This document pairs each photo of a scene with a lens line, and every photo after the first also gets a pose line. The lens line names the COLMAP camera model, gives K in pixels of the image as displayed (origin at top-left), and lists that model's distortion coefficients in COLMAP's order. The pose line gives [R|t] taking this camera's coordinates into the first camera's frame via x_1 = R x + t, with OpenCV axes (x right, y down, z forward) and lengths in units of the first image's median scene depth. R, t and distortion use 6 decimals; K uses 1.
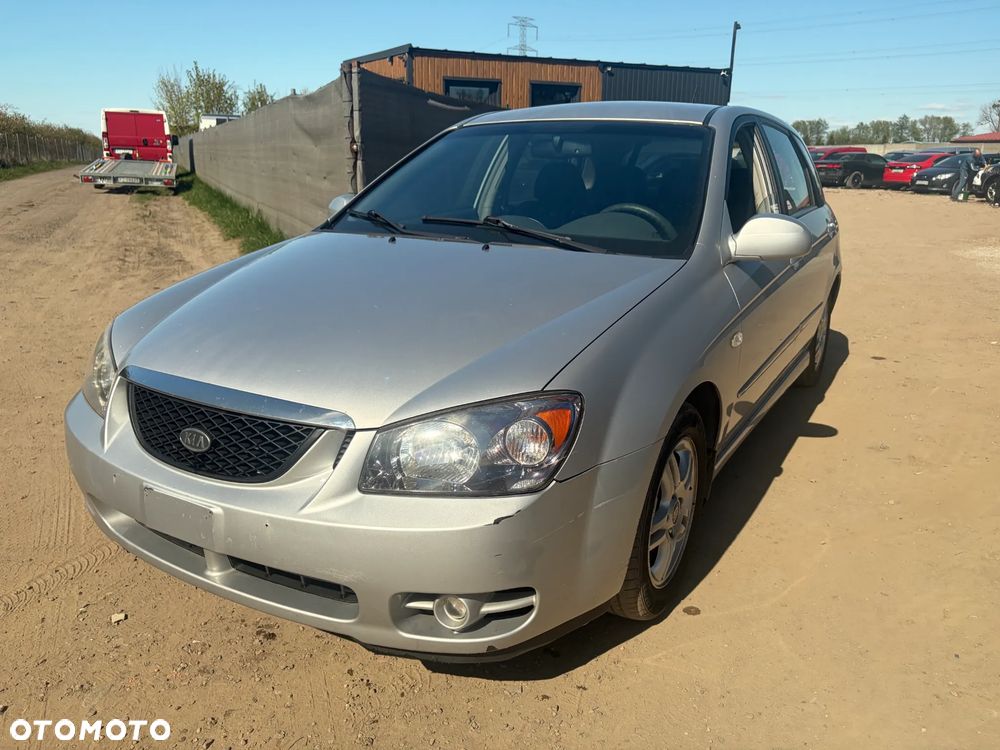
lens RADIAL K [[754.2, 0, 500.0], [0, 754.2, 375.0], [0, 0, 1]] dist [0.043202, -0.039557]
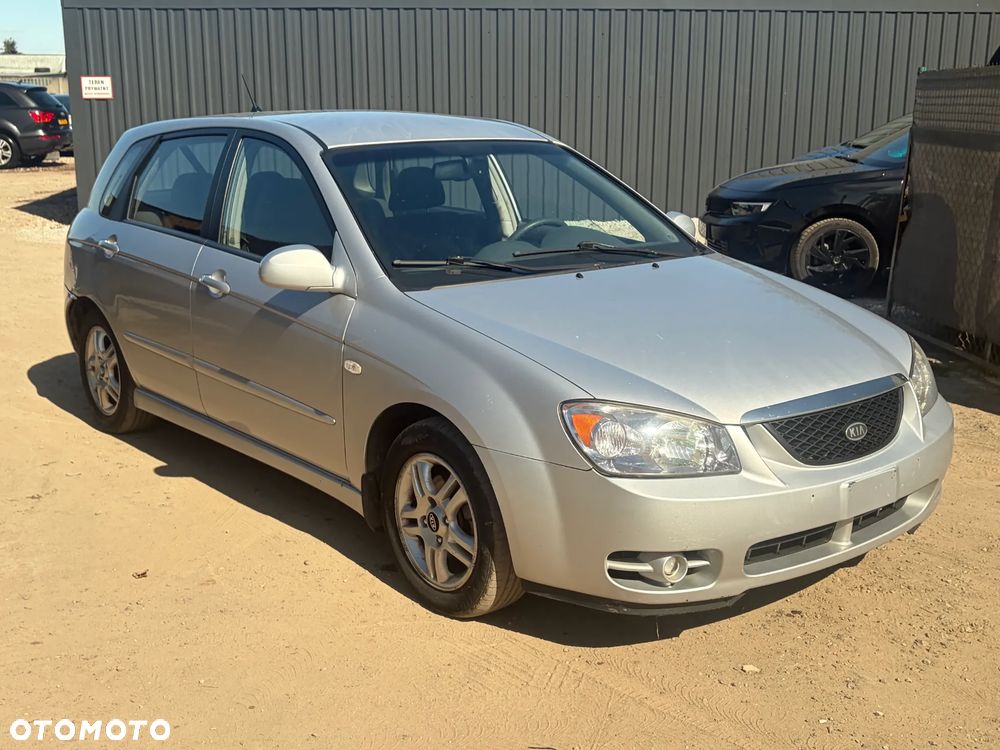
lens RADIAL K [[1169.2, 0, 500.0], [0, 1169.2, 375.0], [0, 0, 1]] dist [0.196070, -0.576336]
pose [[0.349907, -0.228508, 0.908487, -1.042727], [0.265795, 0.954156, 0.137623, -0.189789], [-0.898286, 0.193316, 0.394602, 0.324871]]
